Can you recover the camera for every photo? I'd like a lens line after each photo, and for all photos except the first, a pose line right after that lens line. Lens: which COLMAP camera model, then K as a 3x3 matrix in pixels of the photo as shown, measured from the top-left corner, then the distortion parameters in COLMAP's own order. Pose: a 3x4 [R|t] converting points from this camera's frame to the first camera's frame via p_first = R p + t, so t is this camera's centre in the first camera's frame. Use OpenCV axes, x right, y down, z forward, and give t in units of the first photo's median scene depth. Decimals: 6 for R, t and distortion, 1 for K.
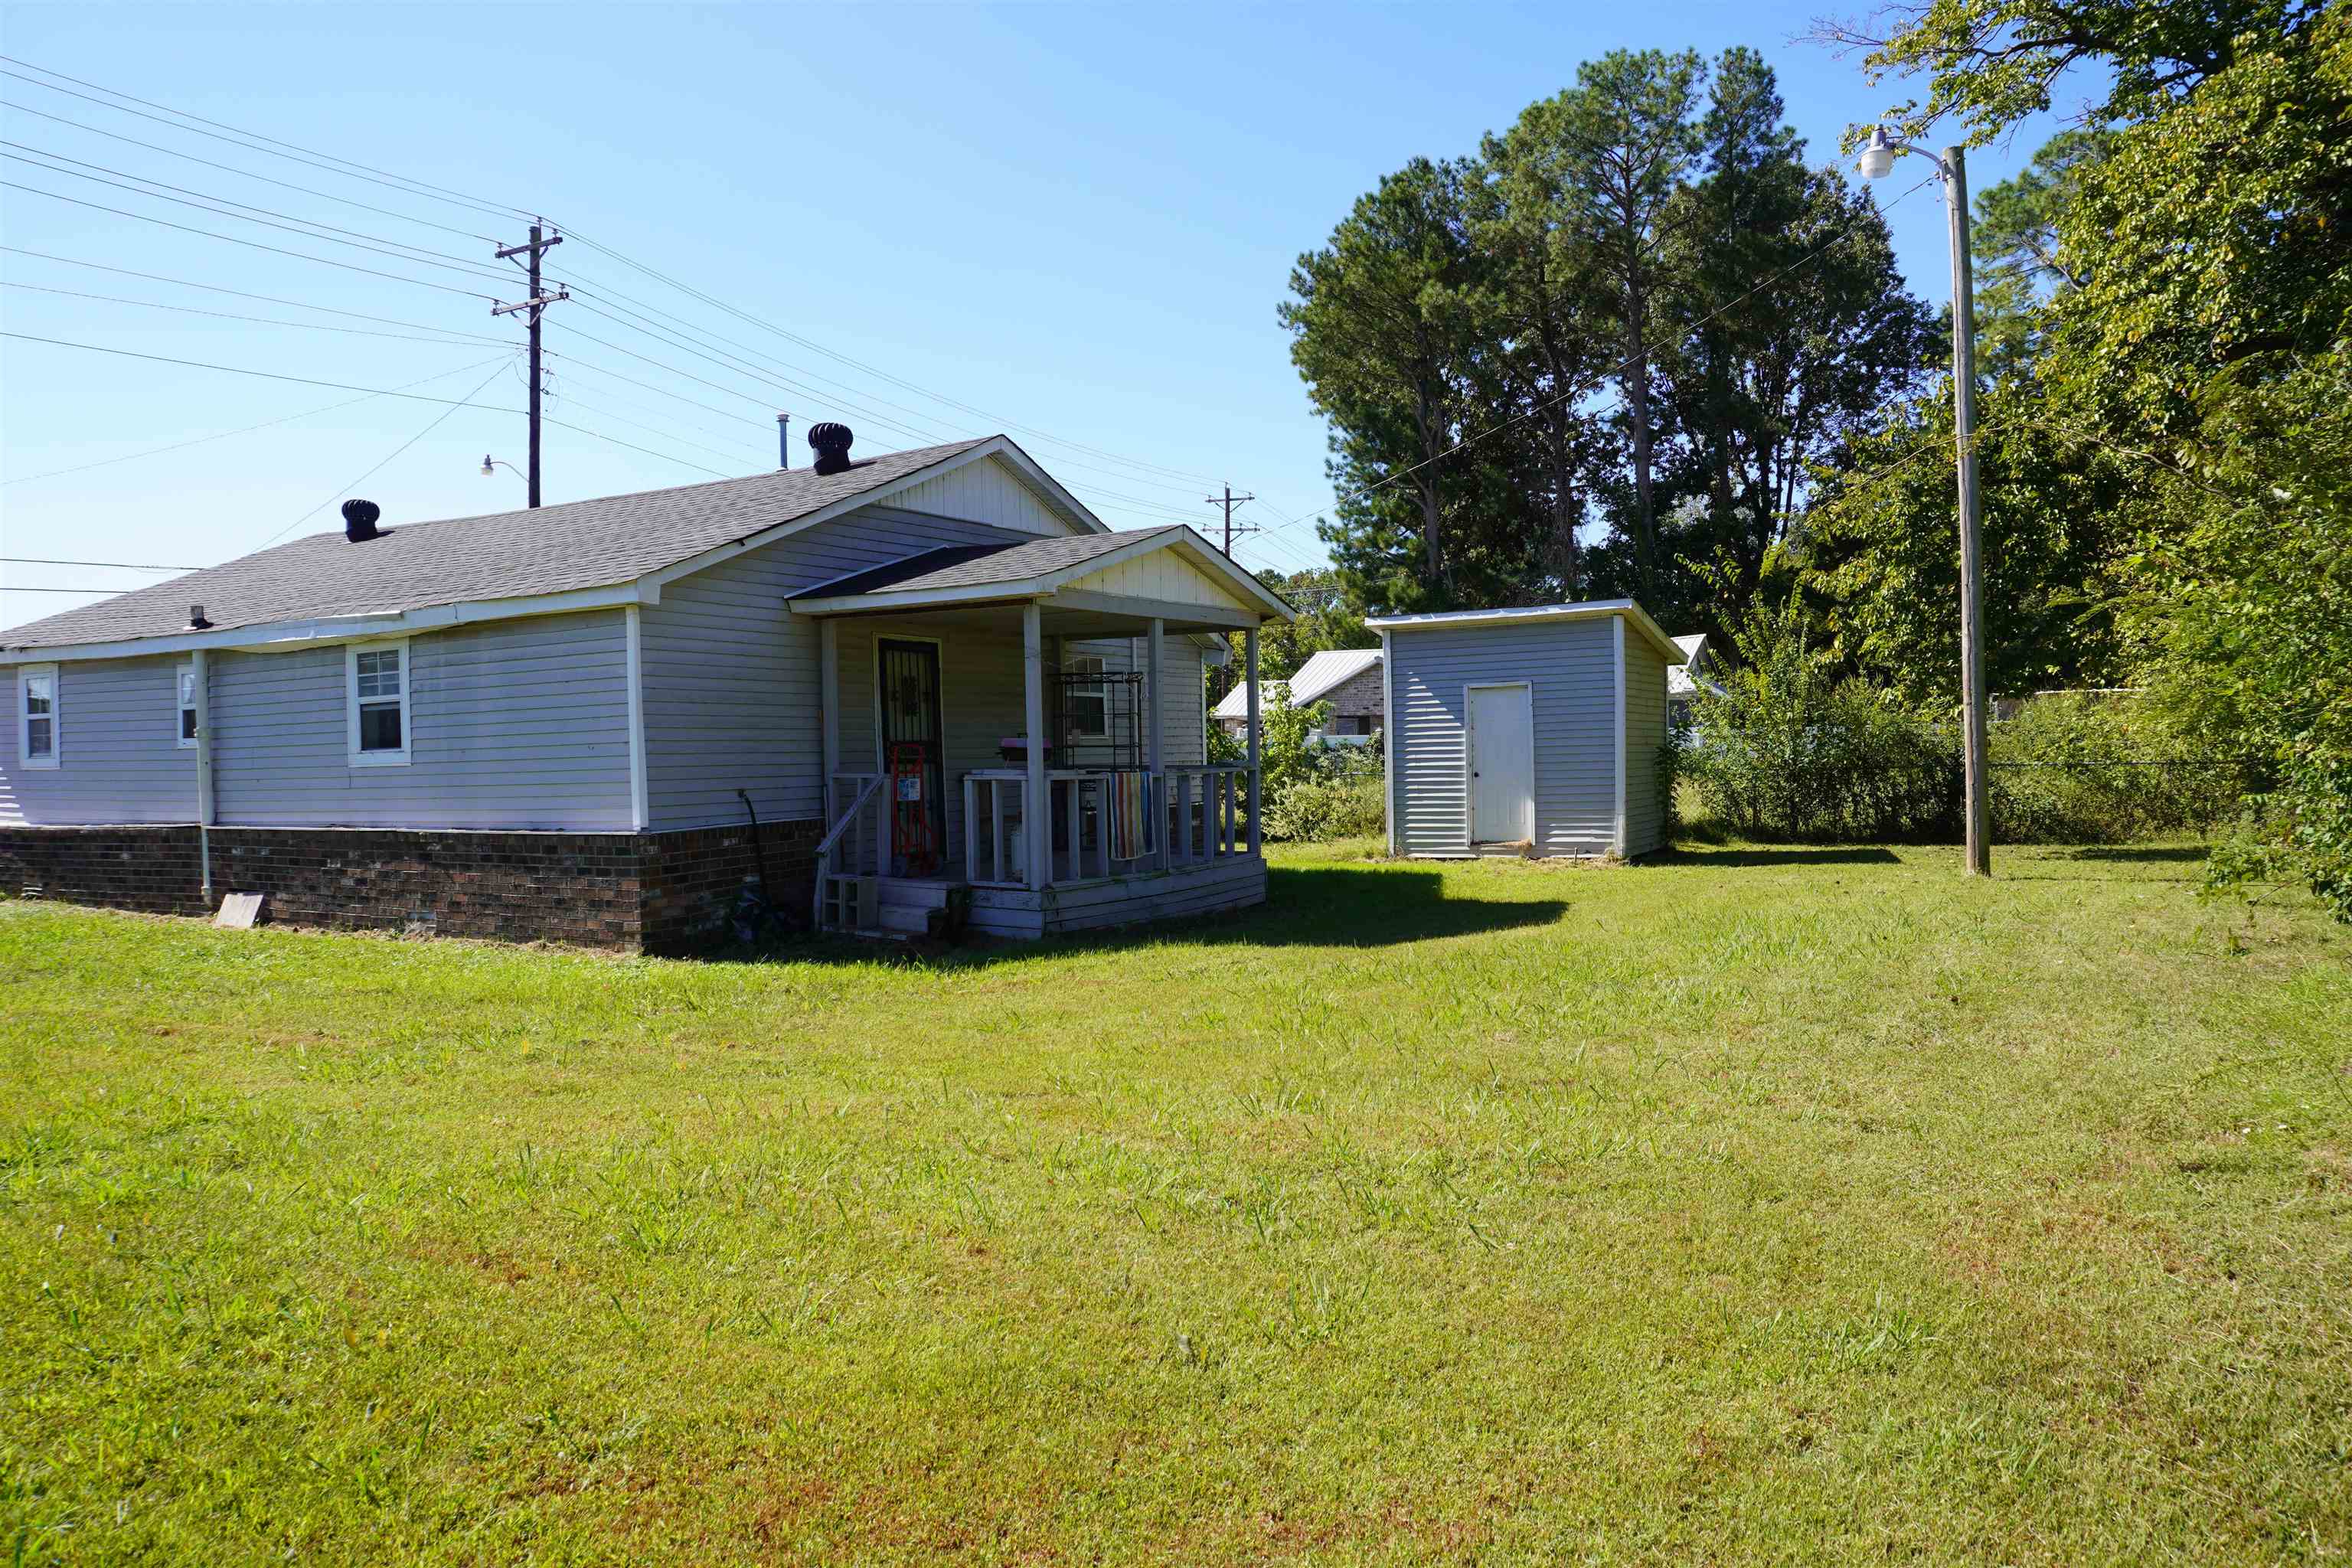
lens RADIAL K [[1570.1, 0, 1154.3], [0, 1570.1, 795.6], [0, 0, 1]] dist [-0.050949, 0.037078]
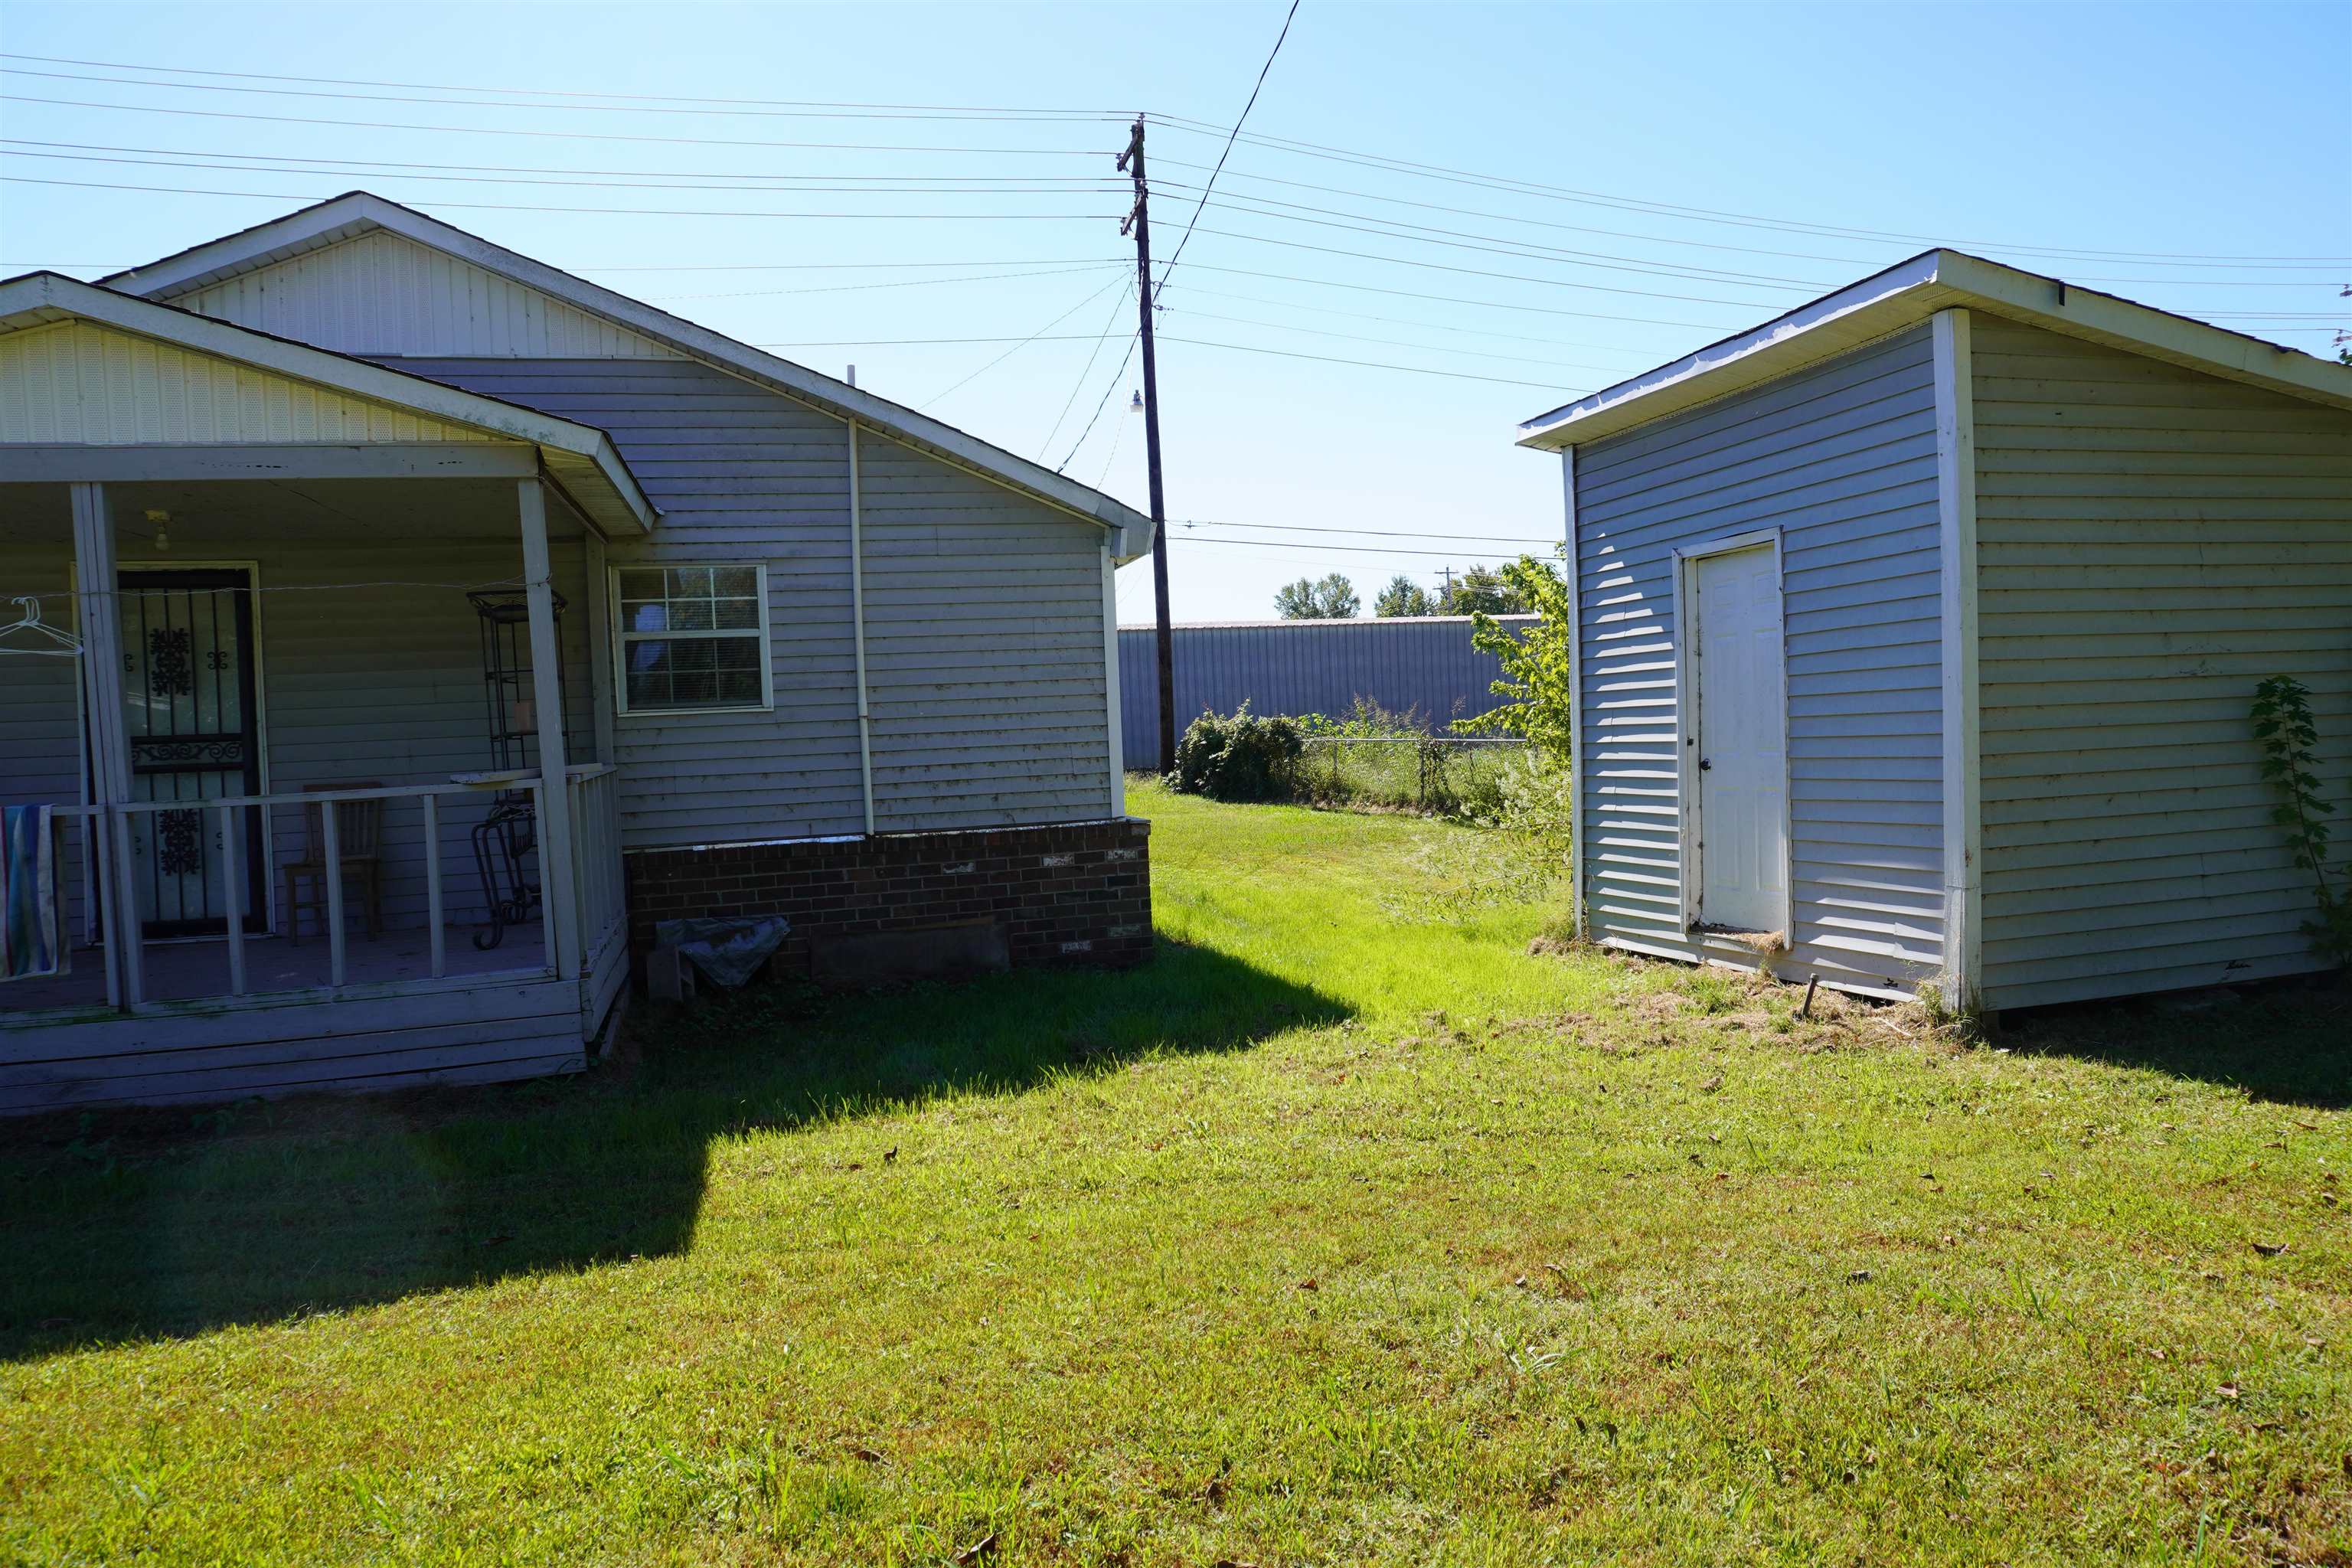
lens RADIAL K [[1573.1, 0, 1169.3], [0, 1573.1, 789.8], [0, 0, 1]] dist [-0.056064, 0.034479]
pose [[0.734346, 0.013650, -0.678638, 0.571912], [0.009176, 0.999507, 0.030033, -0.030755], [0.678713, -0.028282, 0.733859, 0.885023]]
